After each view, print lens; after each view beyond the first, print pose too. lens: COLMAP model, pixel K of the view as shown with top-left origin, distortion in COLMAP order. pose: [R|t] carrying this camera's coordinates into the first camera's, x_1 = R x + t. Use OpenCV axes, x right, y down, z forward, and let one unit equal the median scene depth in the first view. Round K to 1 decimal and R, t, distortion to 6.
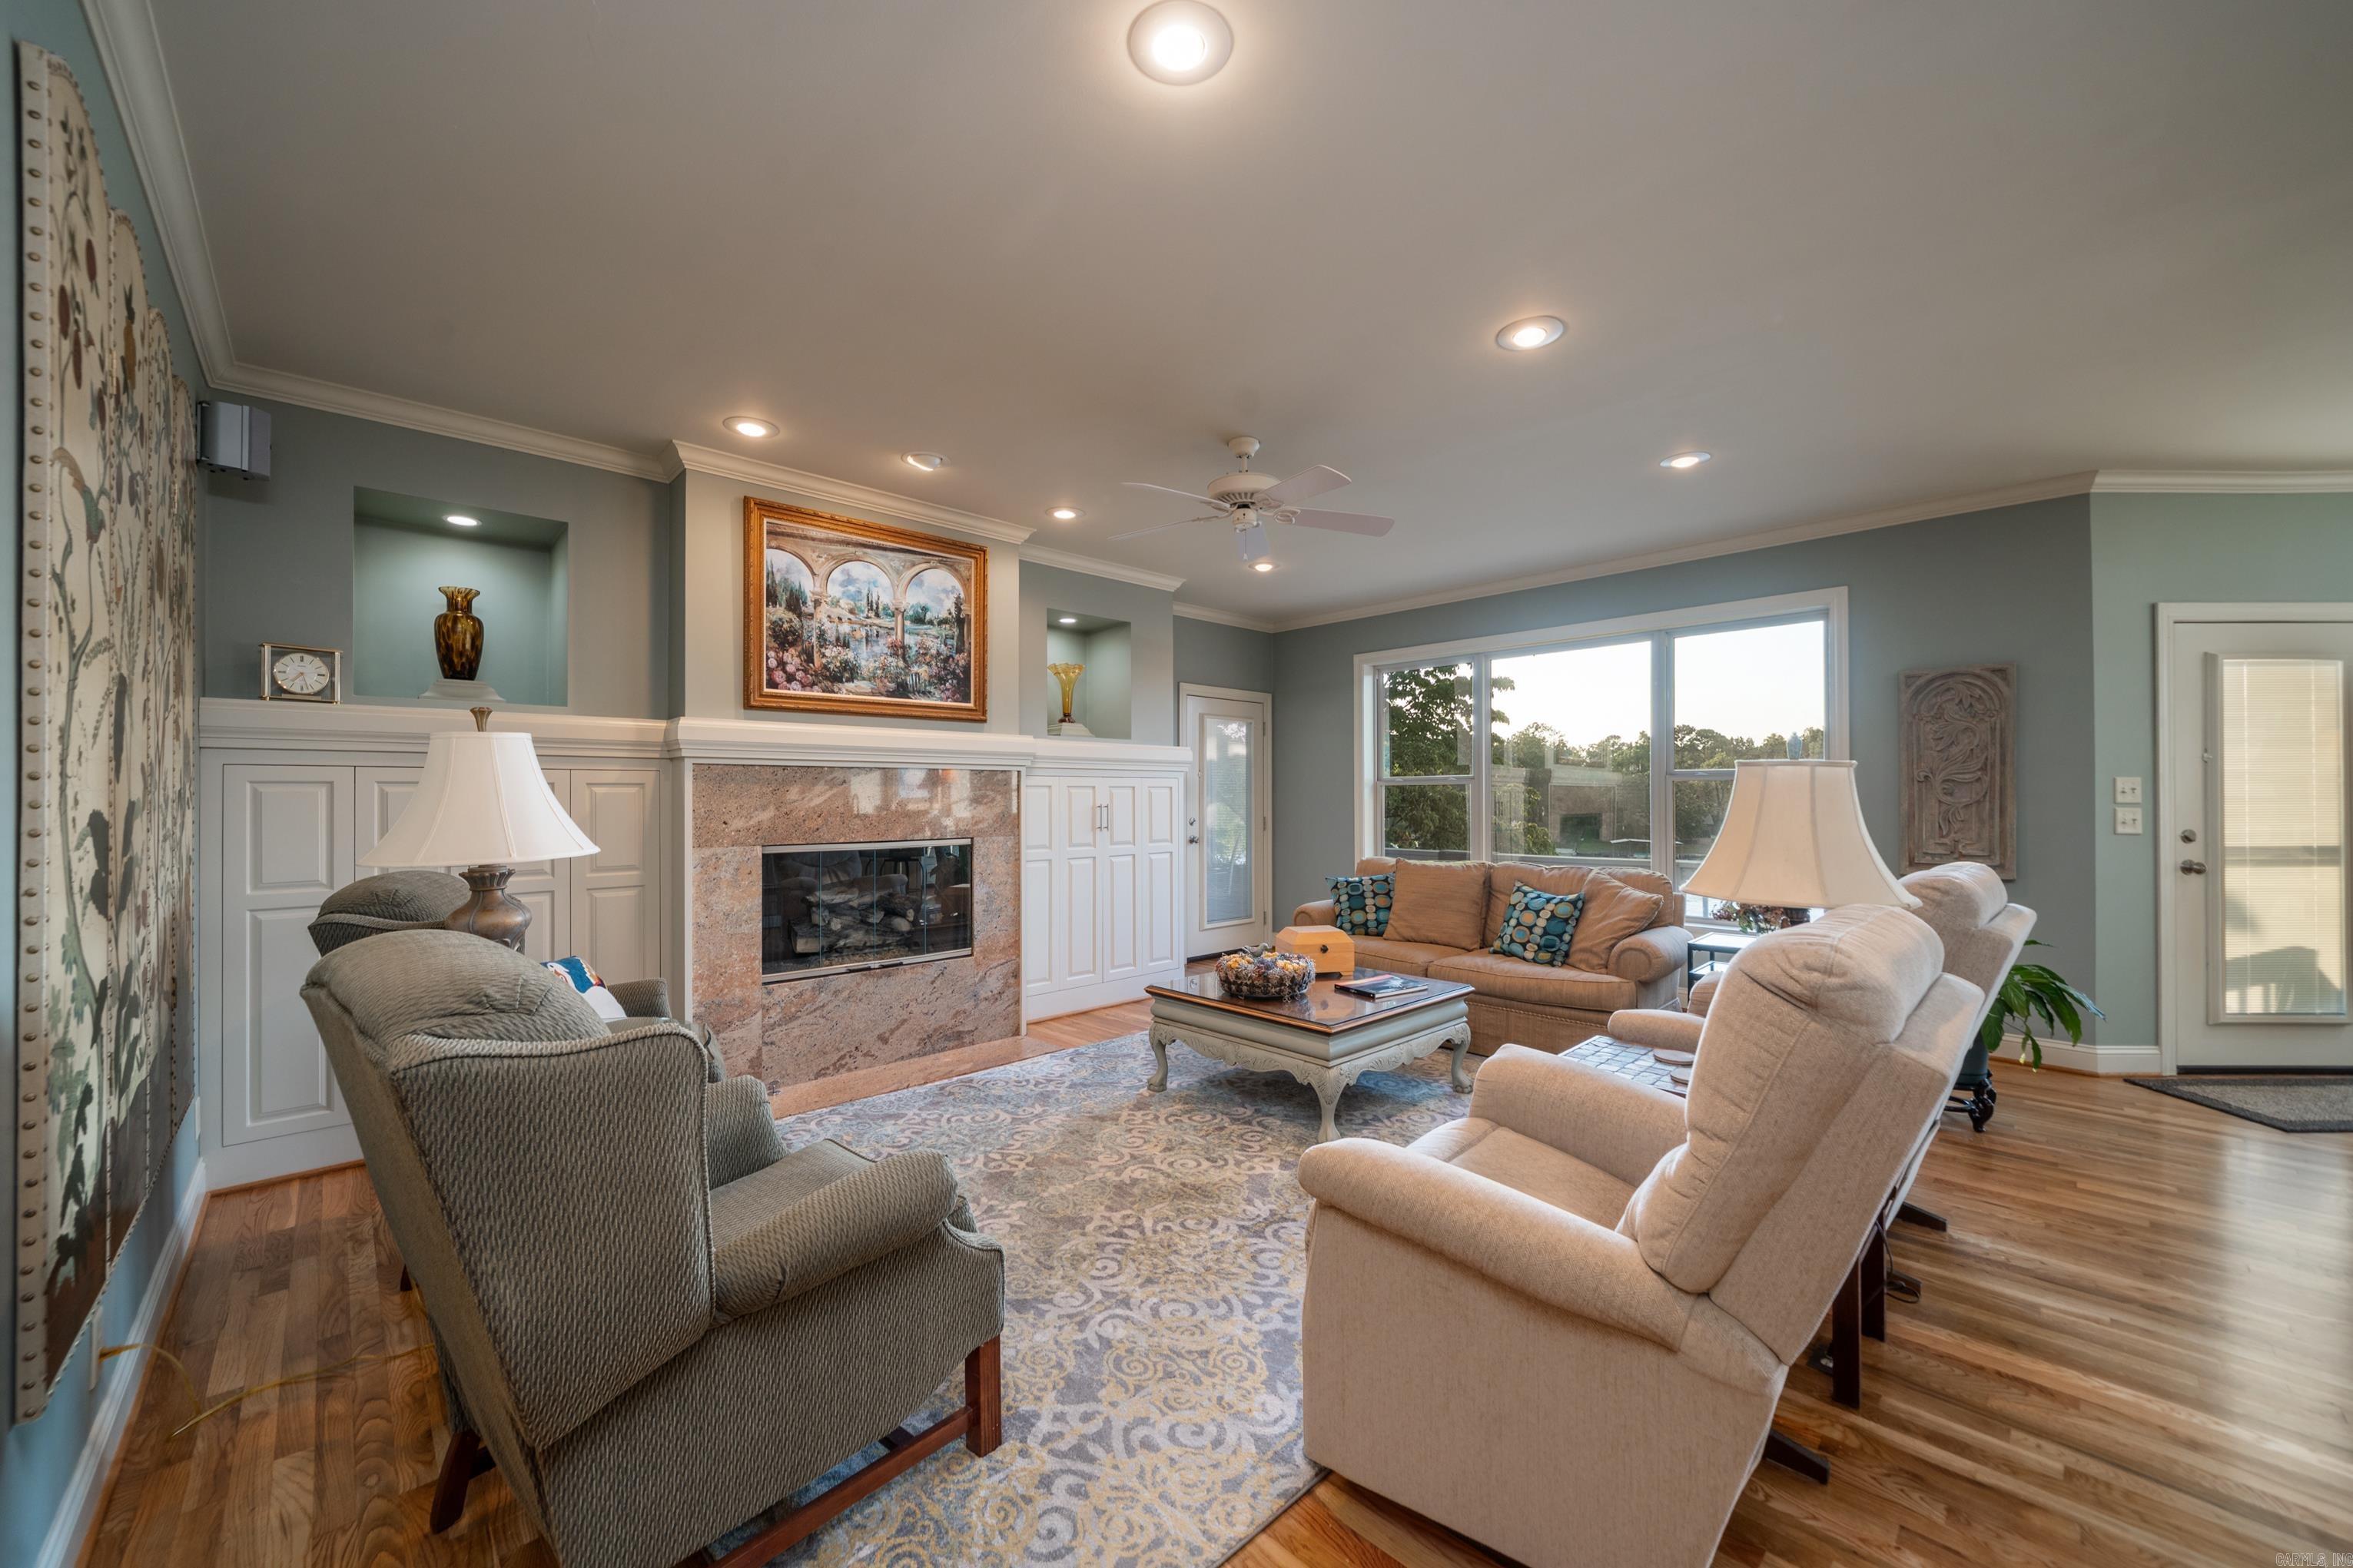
lens RADIAL K [[908.0, 0, 1176.5], [0, 908.0, 784.0], [0, 0, 1]] dist [-0.015711, 0.000048]
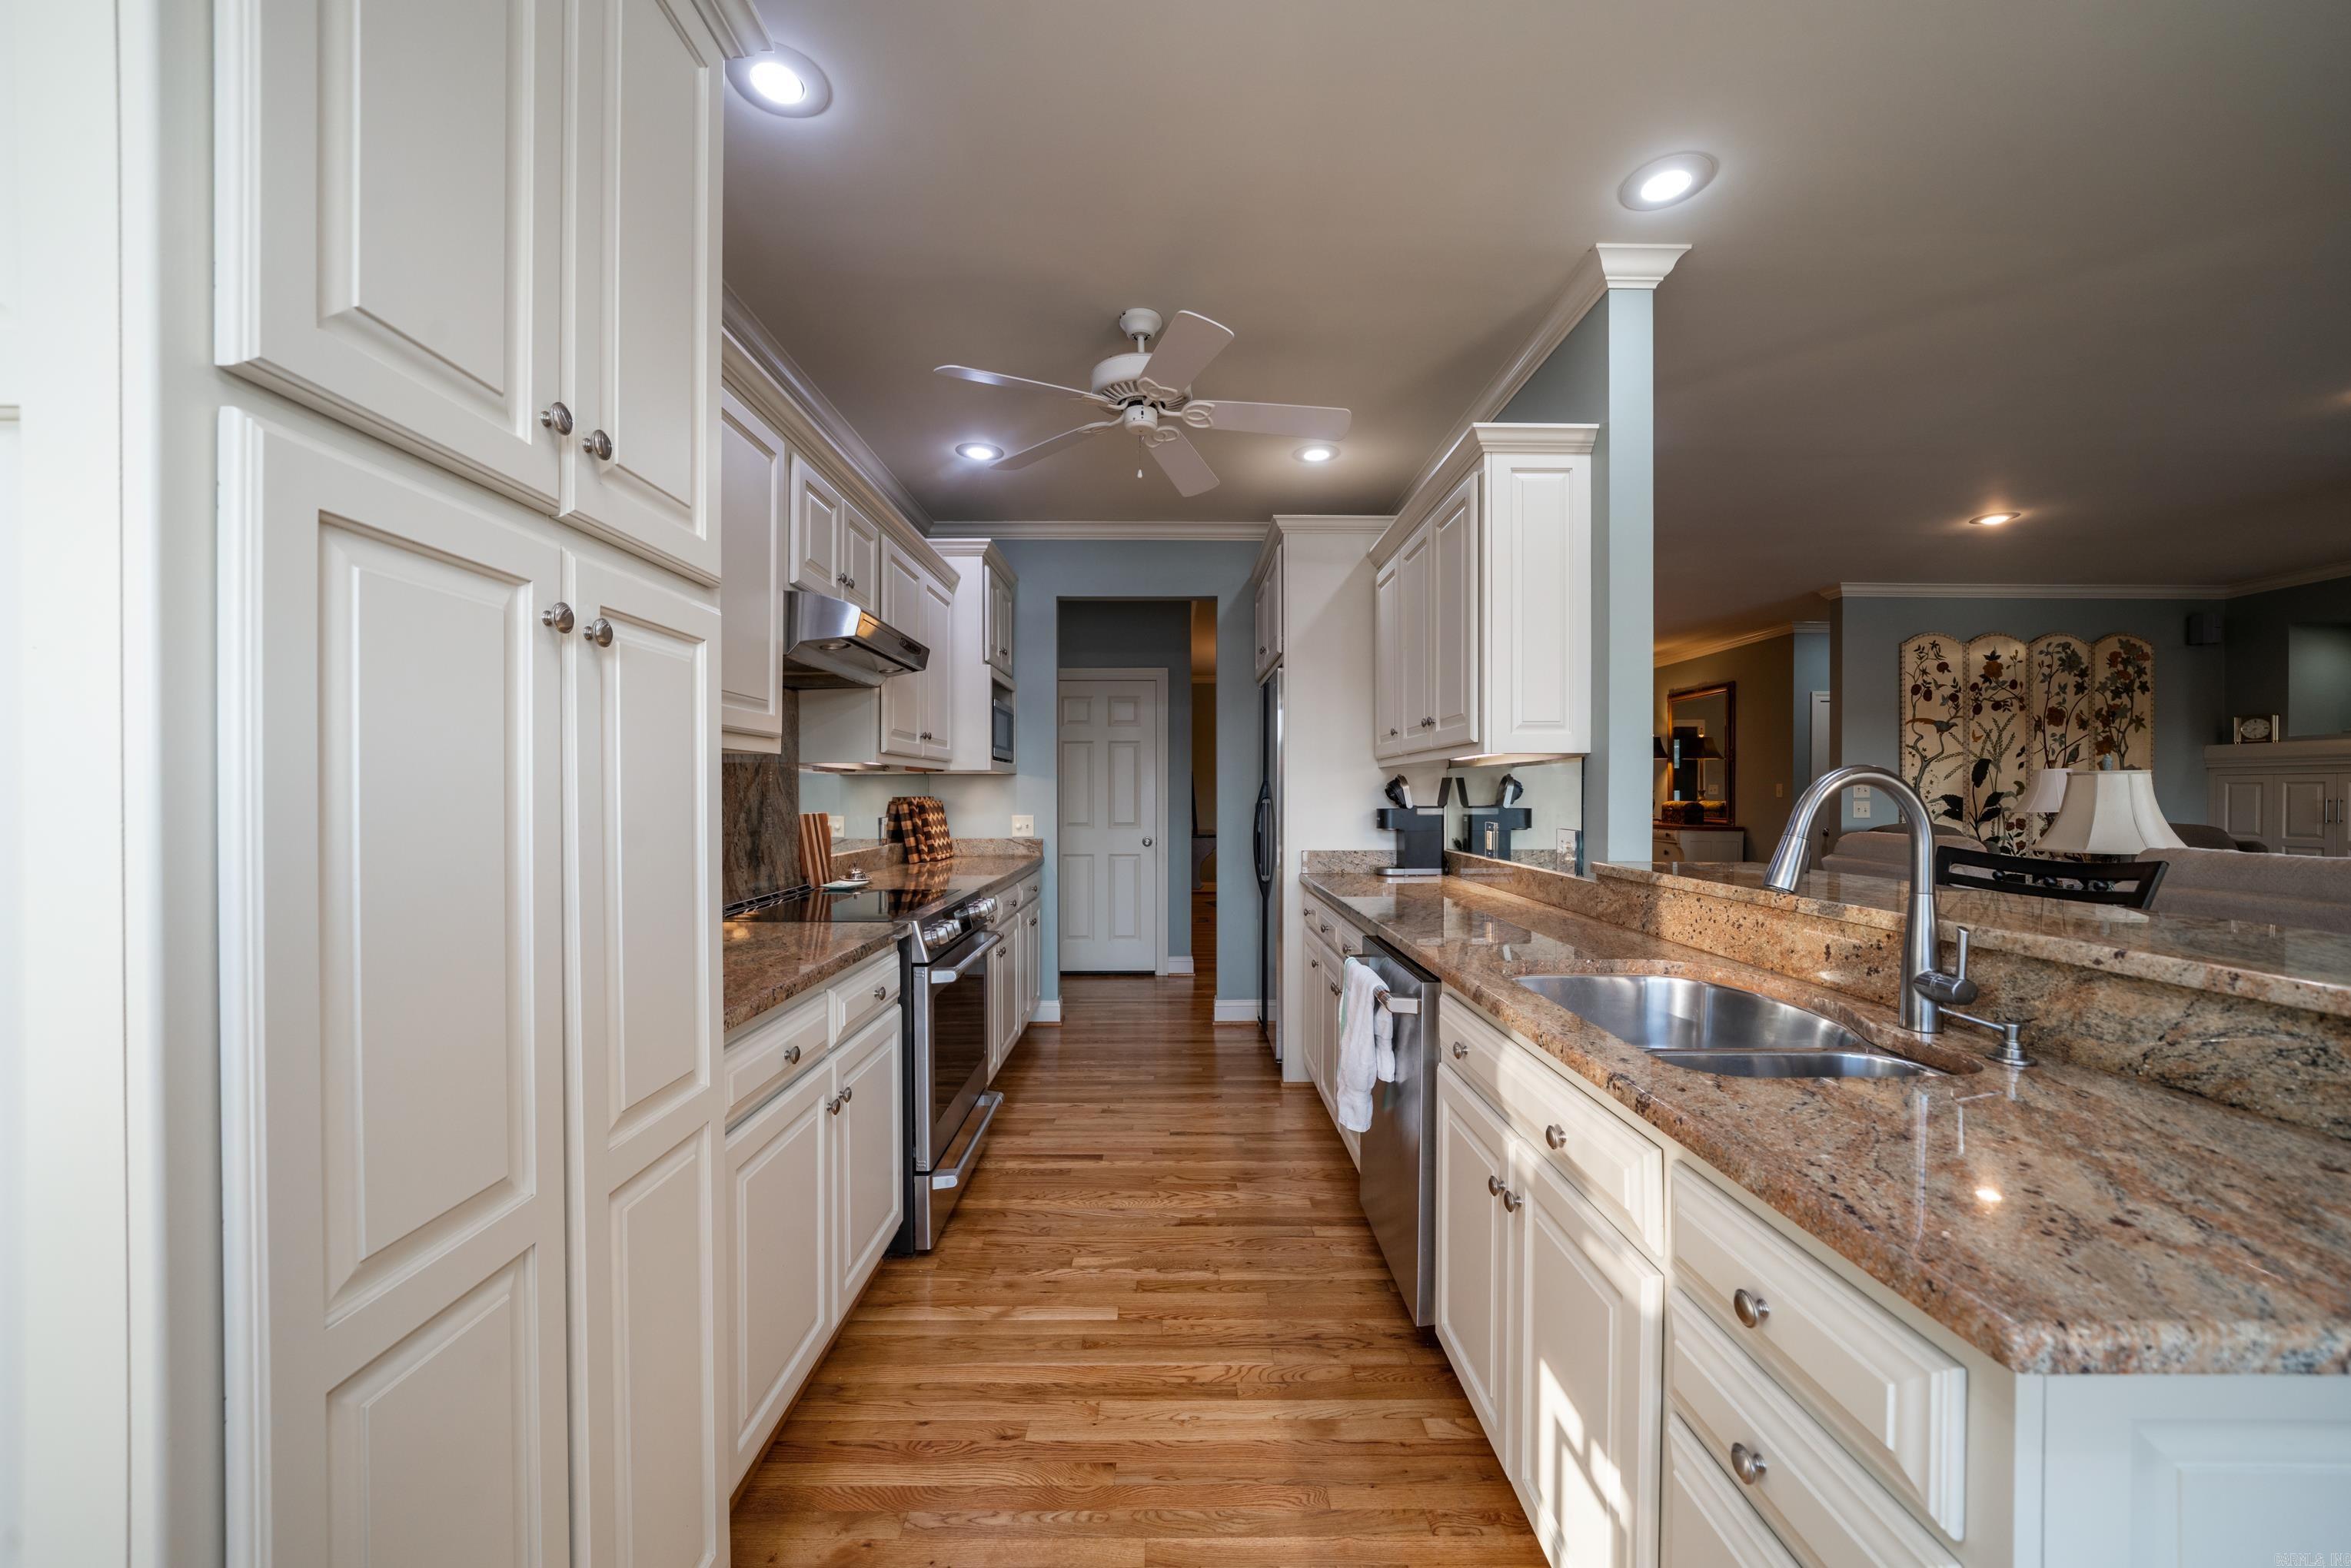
lens RADIAL K [[872.6, 0, 1161.3], [0, 872.6, 796.5], [0, 0, 1]] dist [-0.020319, -0.000031]
pose [[-0.701587, 0.006584, -0.712553, 1.466068], [0.011288, 0.999935, -0.001875, 0.002637], [0.712494, -0.009359, -0.701615, 0.405336]]
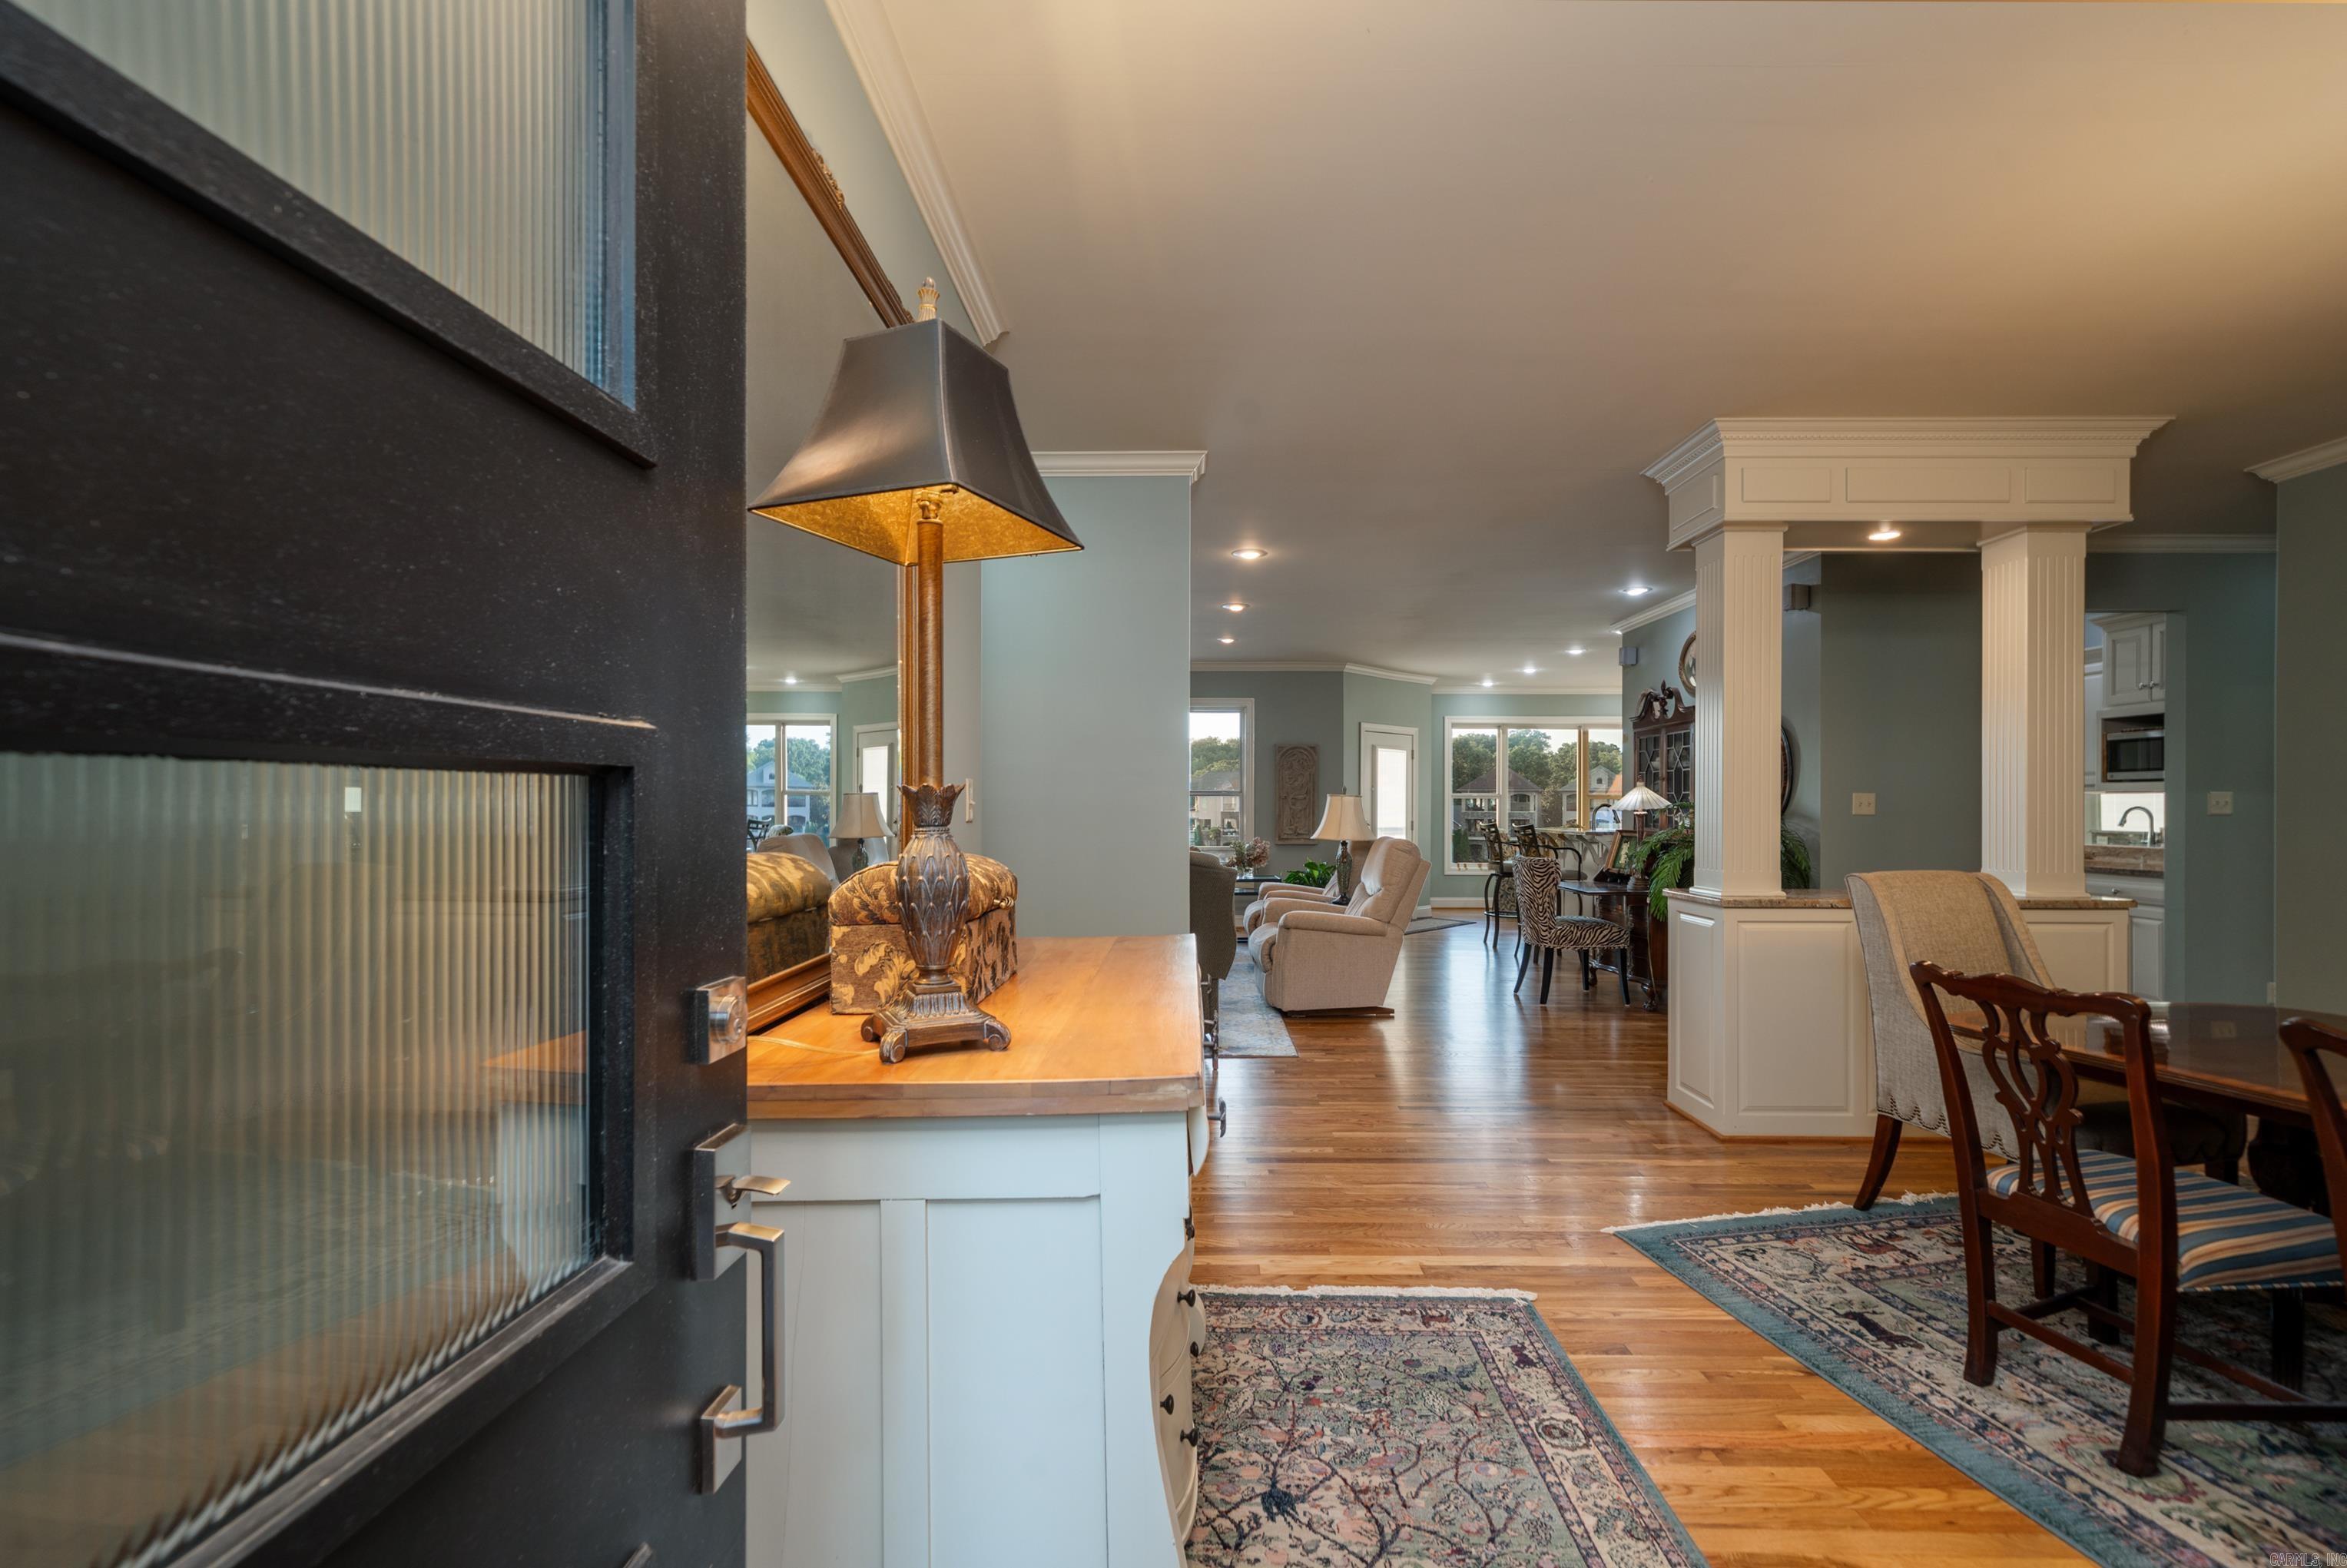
lens RADIAL K [[1023.6, 0, 1197.8], [0, 1023.6, 803.4], [0, 0, 1]] dist [0.000559, 0.009673]
pose [[0.690221, 0.005071, 0.723581, -0.991461], [-0.013277, 0.999896, 0.005657, -0.003236], [-0.723477, -0.013512, 0.690216, -0.465495]]
